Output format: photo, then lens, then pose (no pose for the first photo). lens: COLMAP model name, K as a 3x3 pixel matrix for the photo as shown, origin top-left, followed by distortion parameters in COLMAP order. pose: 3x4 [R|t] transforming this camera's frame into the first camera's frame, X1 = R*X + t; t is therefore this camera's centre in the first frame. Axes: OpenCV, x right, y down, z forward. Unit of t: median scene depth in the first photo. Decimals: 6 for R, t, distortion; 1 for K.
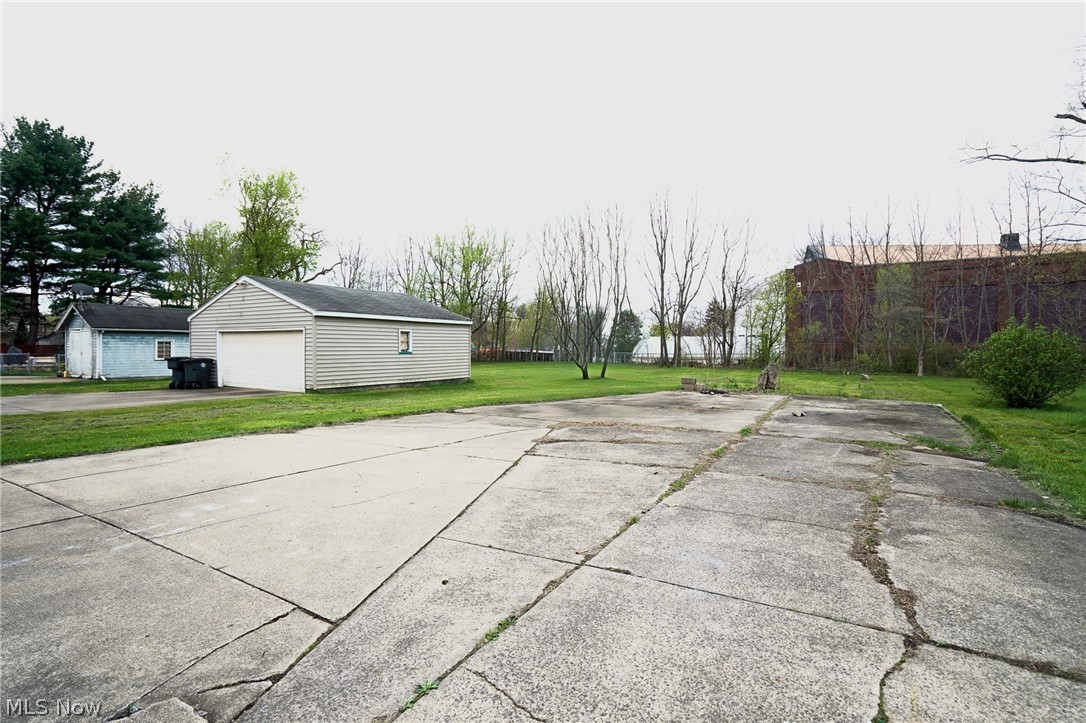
lens RADIAL K [[533.2, 0, 538.9], [0, 533.2, 362.1], [0, 0, 1]] dist [-0.043712, 0.018910]
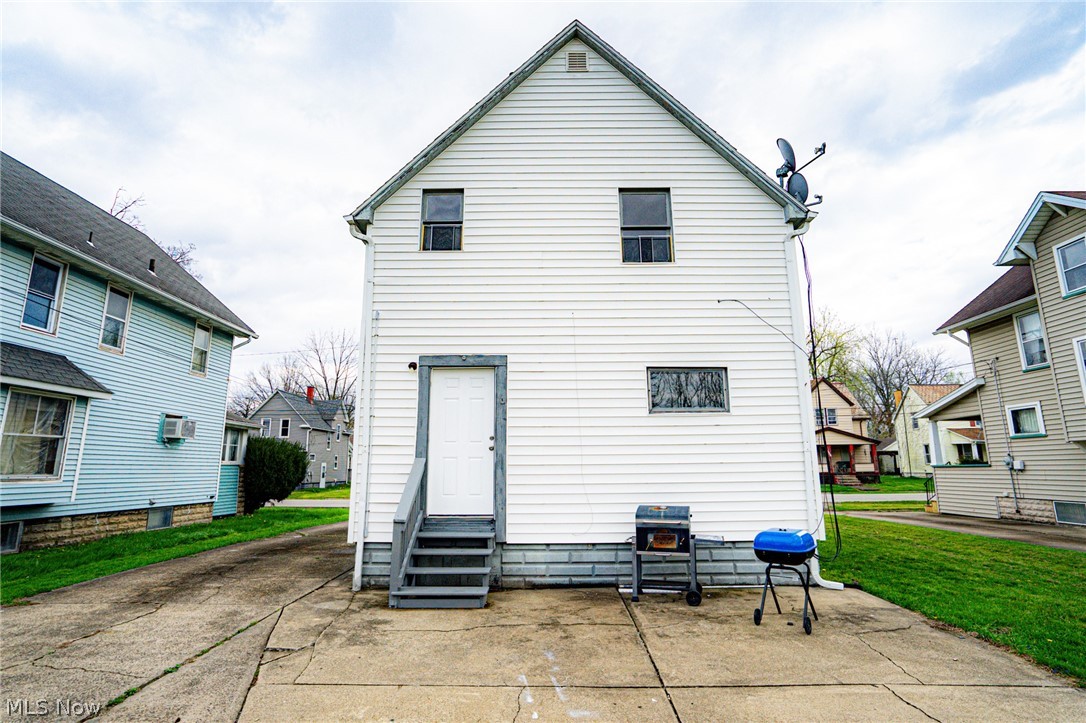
lens RADIAL K [[533.2, 0, 538.9], [0, 533.2, 362.1], [0, 0, 1]] dist [-0.043712, 0.018910]
pose [[-0.858168, -0.102246, -0.503084, -0.206912], [-0.015089, 0.984566, -0.174362, -0.155744], [0.513147, -0.142041, -0.846466, 2.492544]]
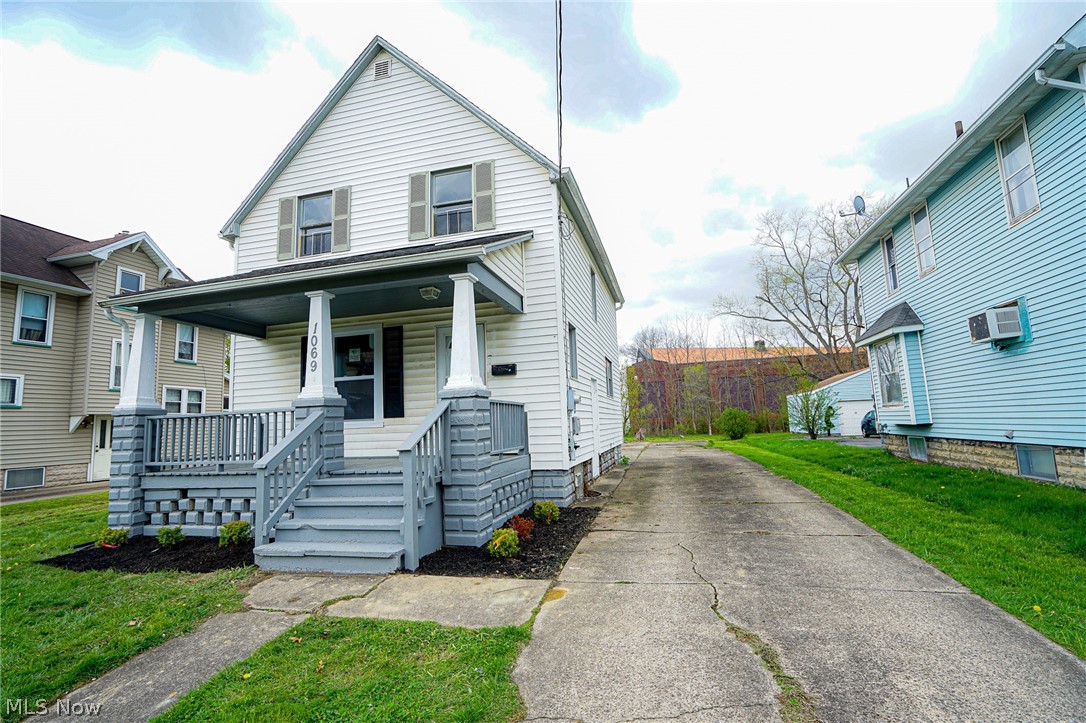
lens RADIAL K [[521.4, 0, 543.0], [0, 521.4, 361.5], [0, 0, 1]] dist [-0.056941, 0.039596]
pose [[0.956825, -0.006935, 0.290583, -3.472530], [0.053094, 0.987066, -0.151269, 0.200435], [-0.285775, 0.160166, 0.944817, -5.861686]]
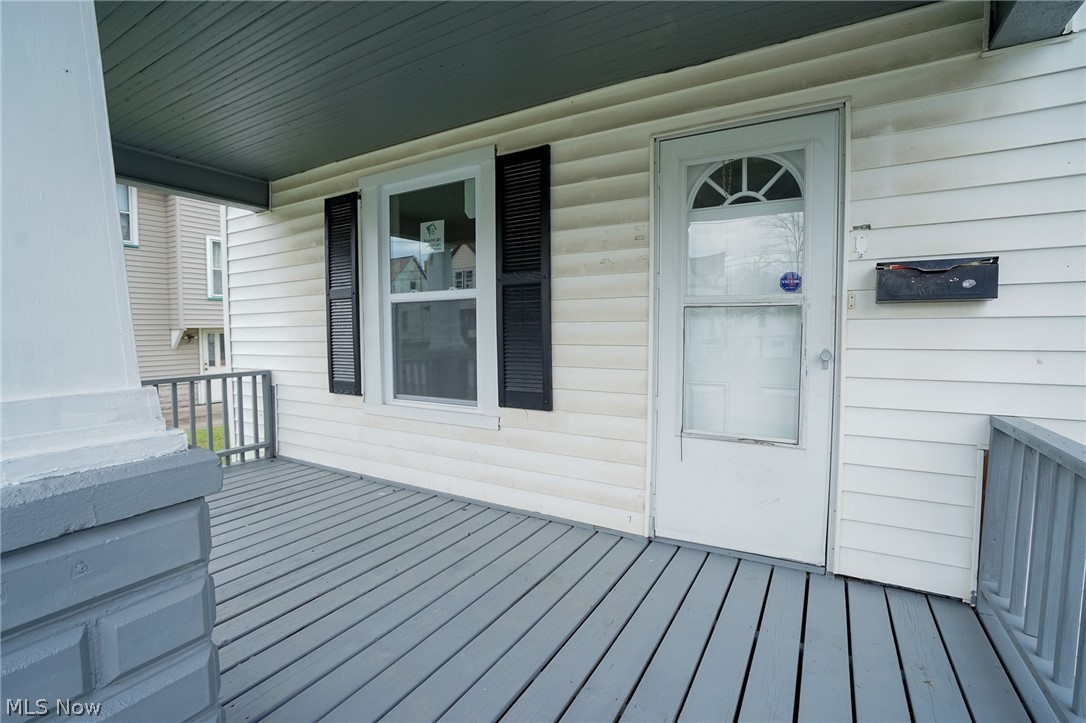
lens RADIAL K [[501.5, 0, 539.9], [0, 501.5, 357.9], [0, 0, 1]] dist [-0.051229, 0.020116]
pose [[0.999933, -0.006864, 0.009356, -3.400239], [0.006682, 0.999790, 0.019349, -0.129364], [-0.009487, -0.019285, 0.999769, -3.620111]]
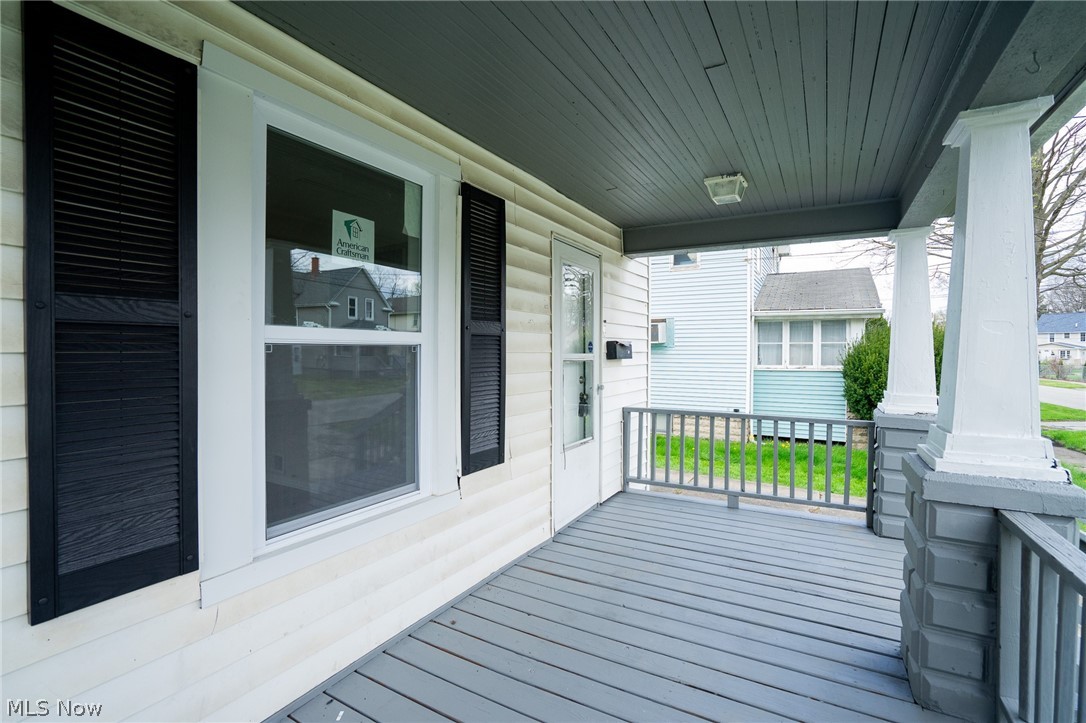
lens RADIAL K [[501.5, 0, 539.9], [0, 501.5, 357.9], [0, 0, 1]] dist [-0.051229, 0.020116]
pose [[-0.015977, -0.020495, 0.999662, -4.470347], [0.023972, 0.999495, 0.020875, -0.243766], [-0.999585, 0.024298, -0.015478, -2.591416]]
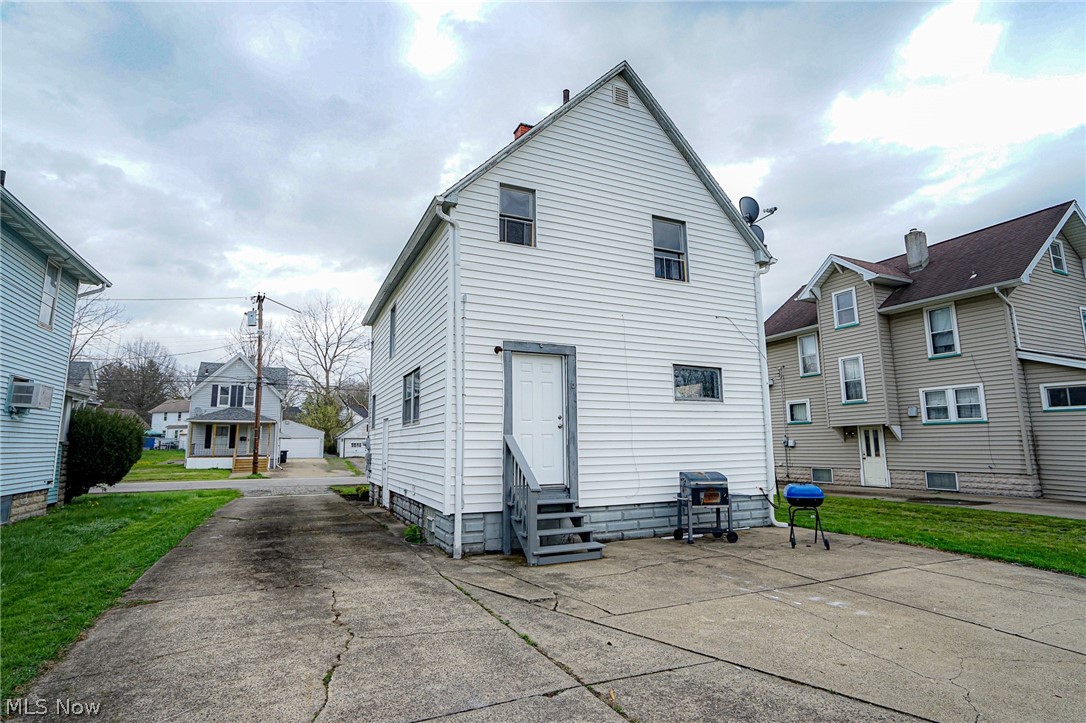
lens RADIAL K [[533.2, 0, 538.9], [0, 533.2, 362.1], [0, 0, 1]] dist [-0.043712, 0.018910]
pose [[-0.565628, -0.128769, -0.814545, 1.184211], [-0.019663, 0.989559, -0.142782, -0.120108], [0.824426, -0.064745, -0.562255, 1.715012]]
